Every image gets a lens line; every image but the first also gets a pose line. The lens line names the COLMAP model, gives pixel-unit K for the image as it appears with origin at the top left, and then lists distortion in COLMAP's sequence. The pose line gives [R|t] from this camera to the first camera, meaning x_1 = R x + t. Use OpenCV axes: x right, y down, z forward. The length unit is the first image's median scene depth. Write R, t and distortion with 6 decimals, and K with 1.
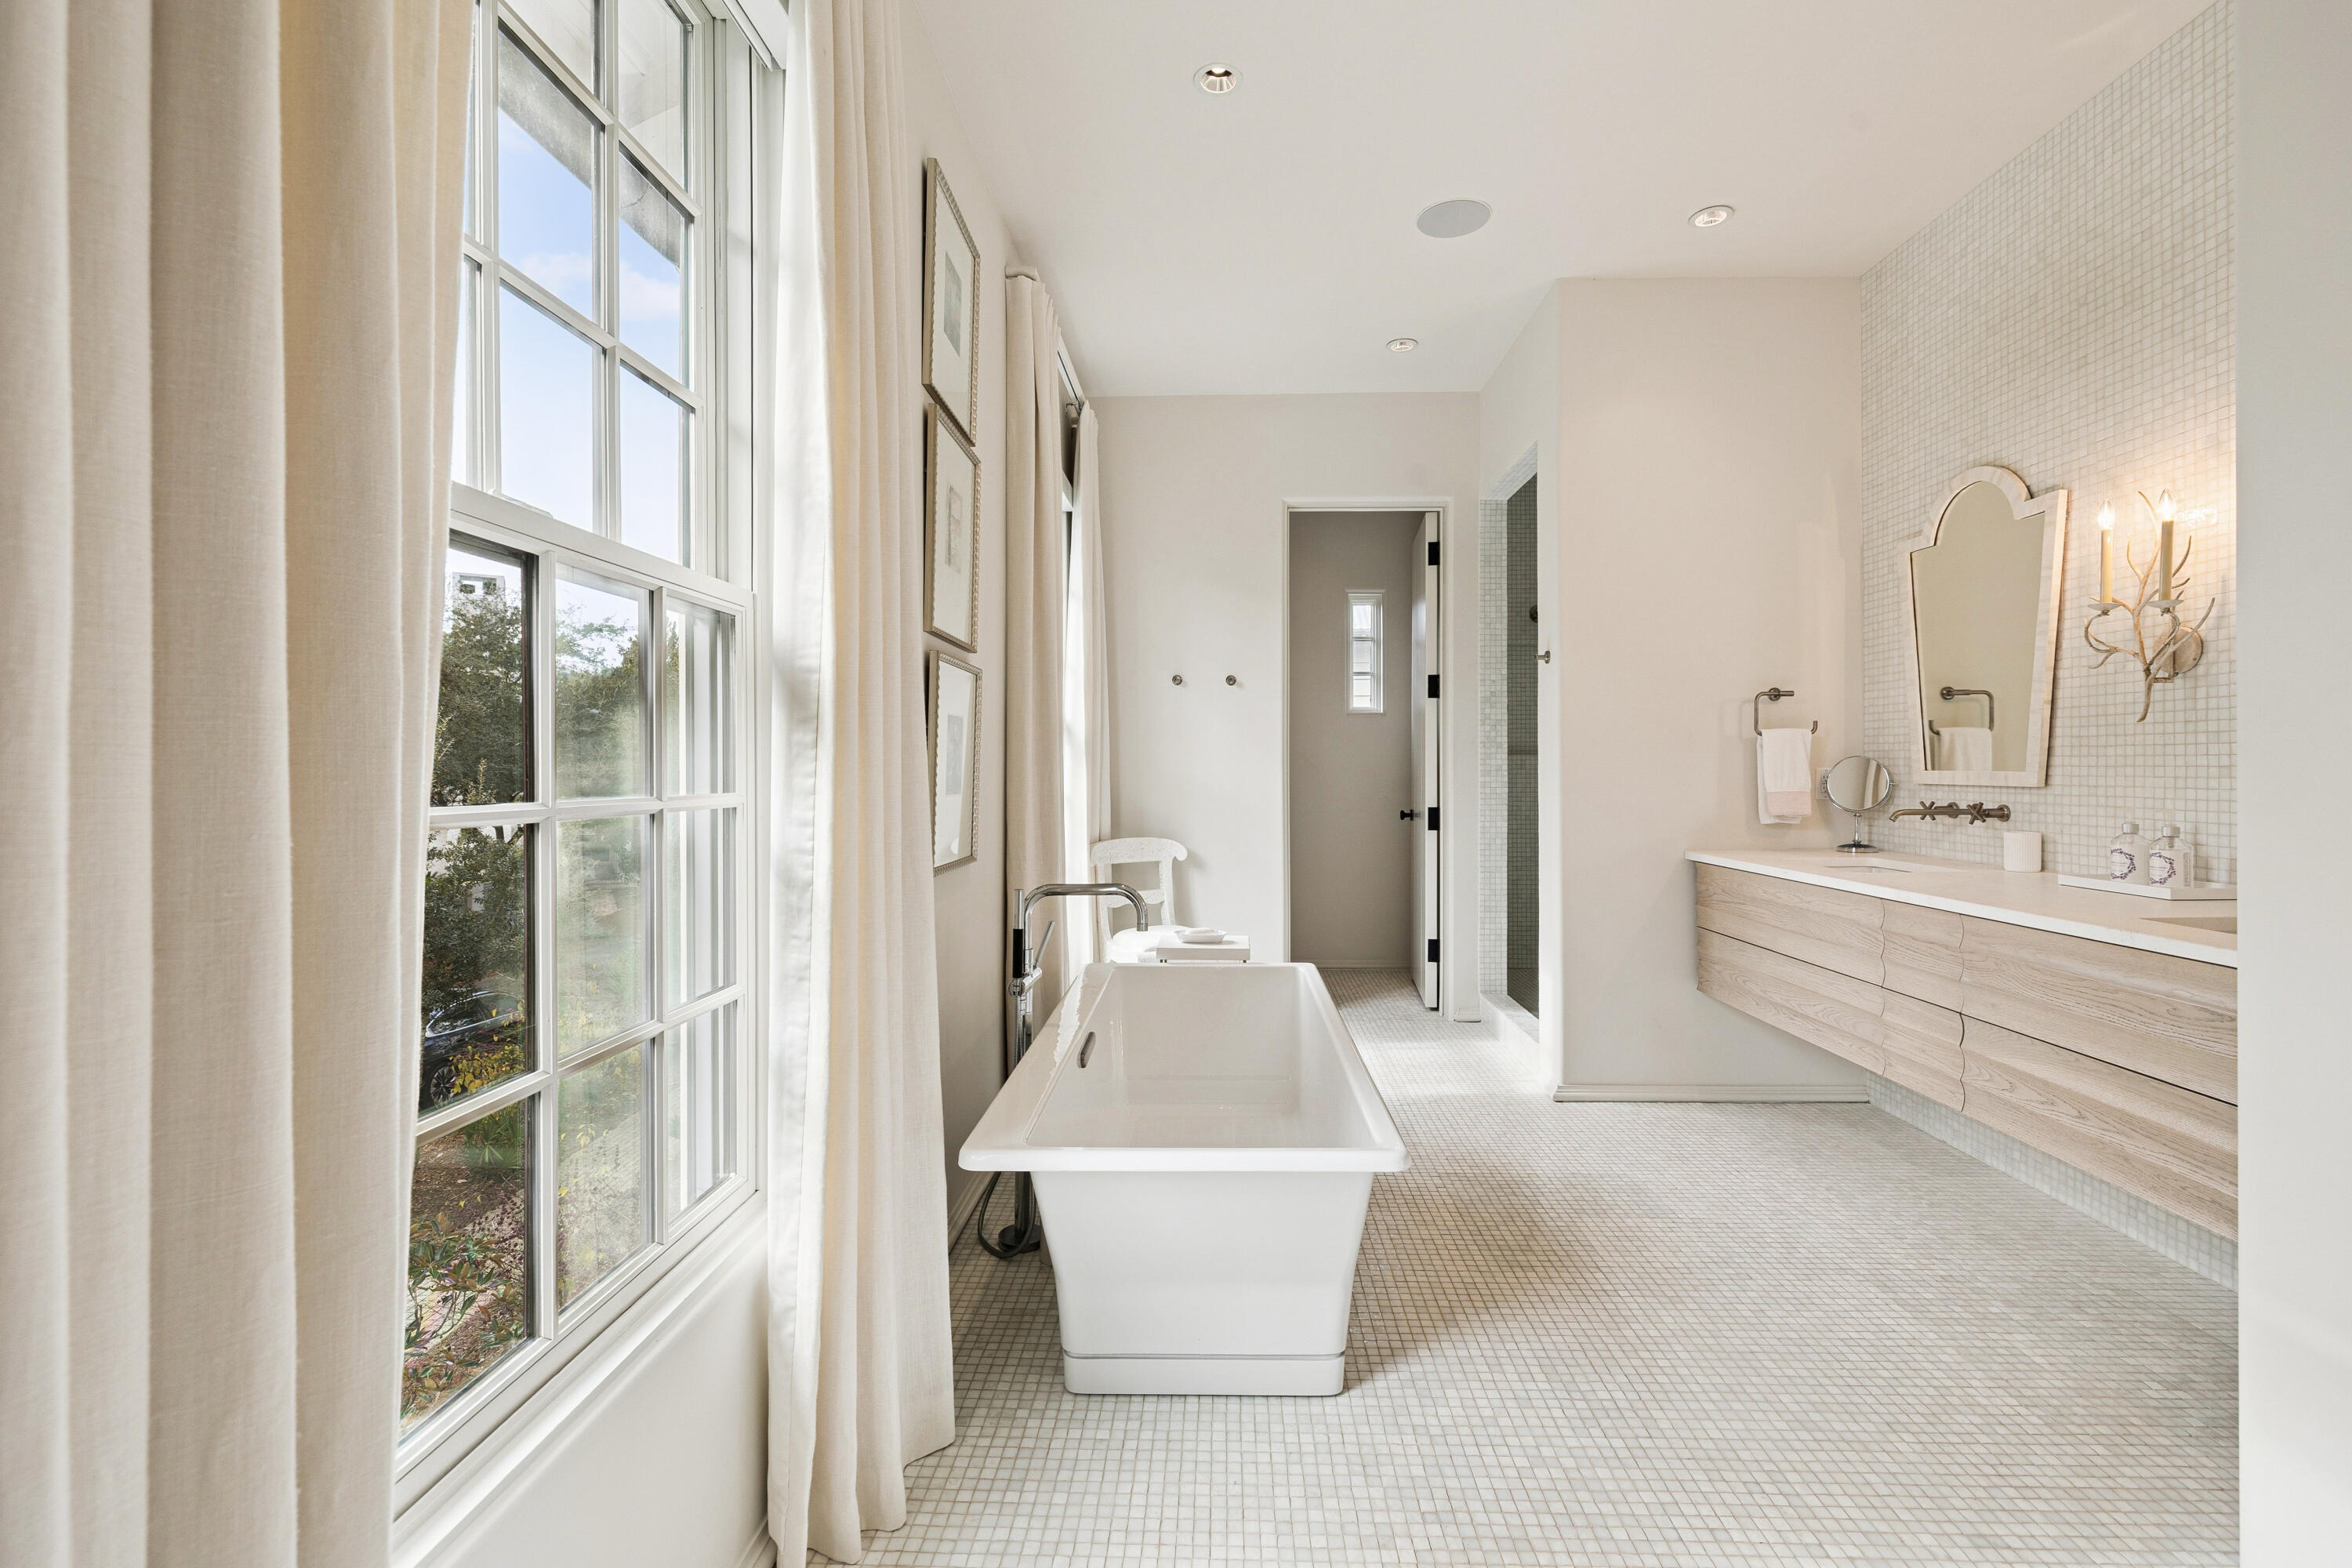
lens RADIAL K [[983.7, 0, 1185.8], [0, 983.7, 772.7], [0, 0, 1]] dist [-0.001348, 0.000134]
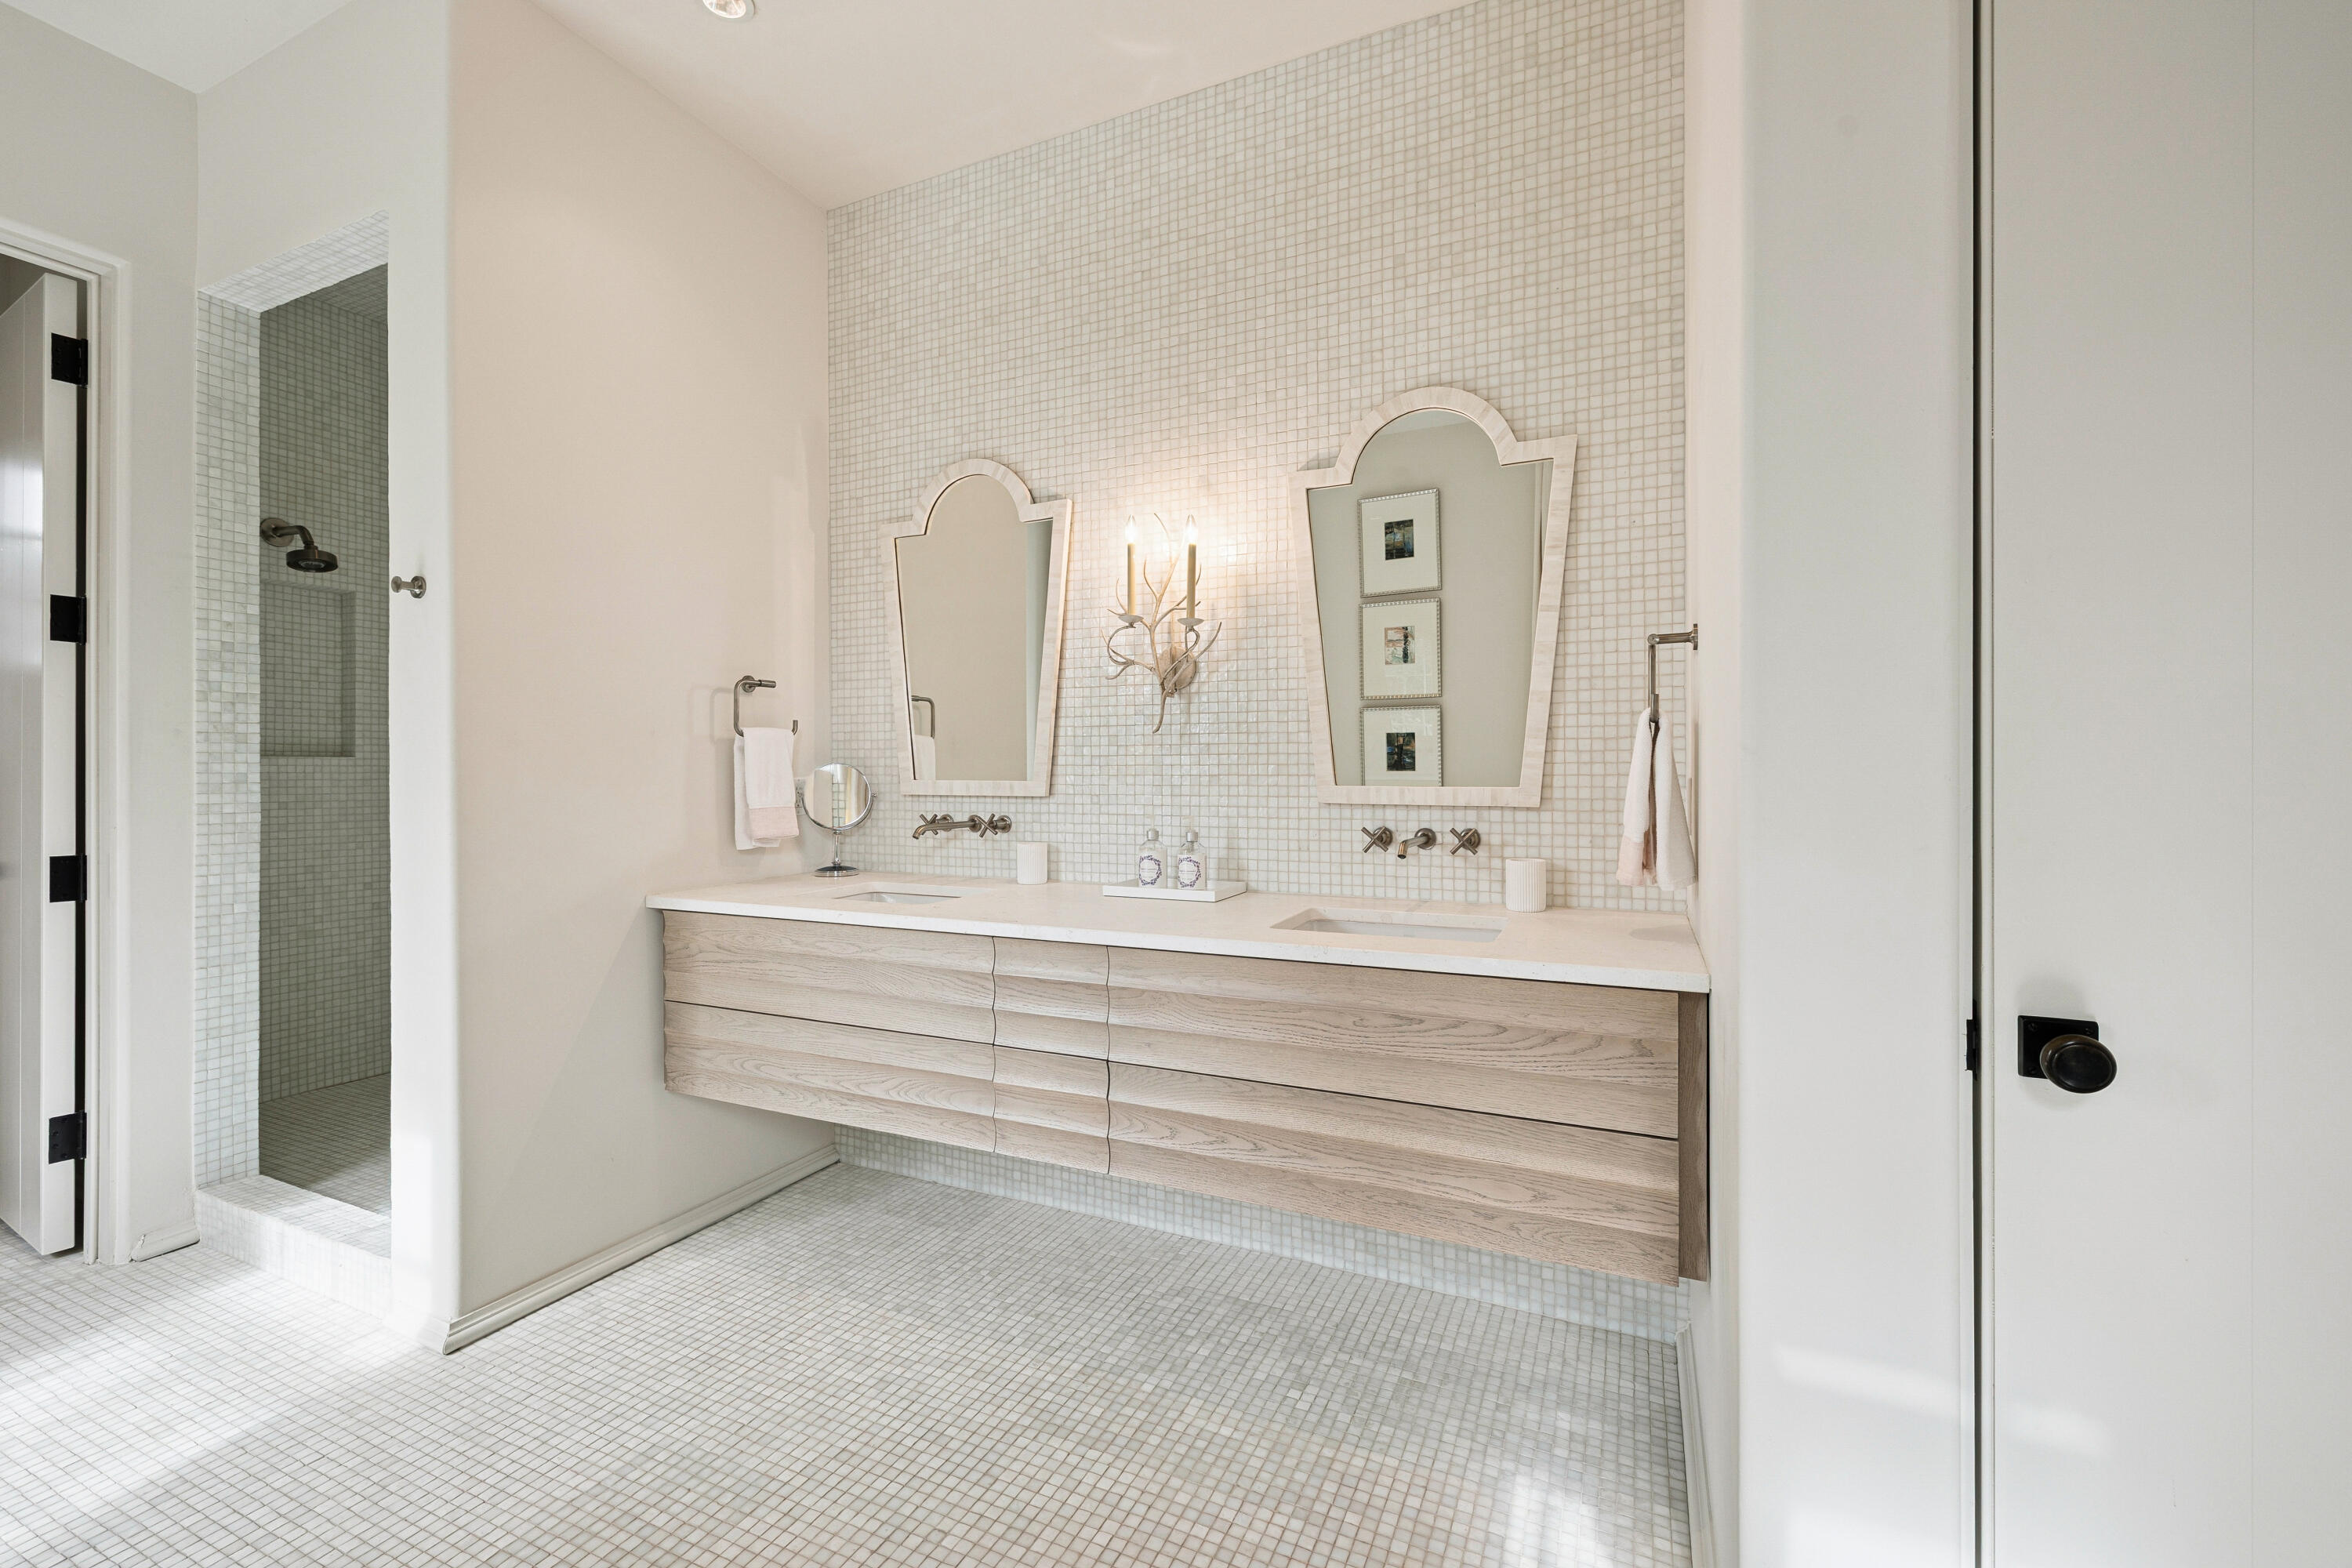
lens RADIAL K [[983.7, 0, 1185.8], [0, 983.7, 772.7], [0, 0, 1]] dist [-0.001348, 0.000134]
pose [[0.386739, 0.002401, 0.922186, 0.012723], [0.006614, 0.999964, -0.005377, -0.002991], [-0.922166, 0.008178, 0.386709, 0.500806]]
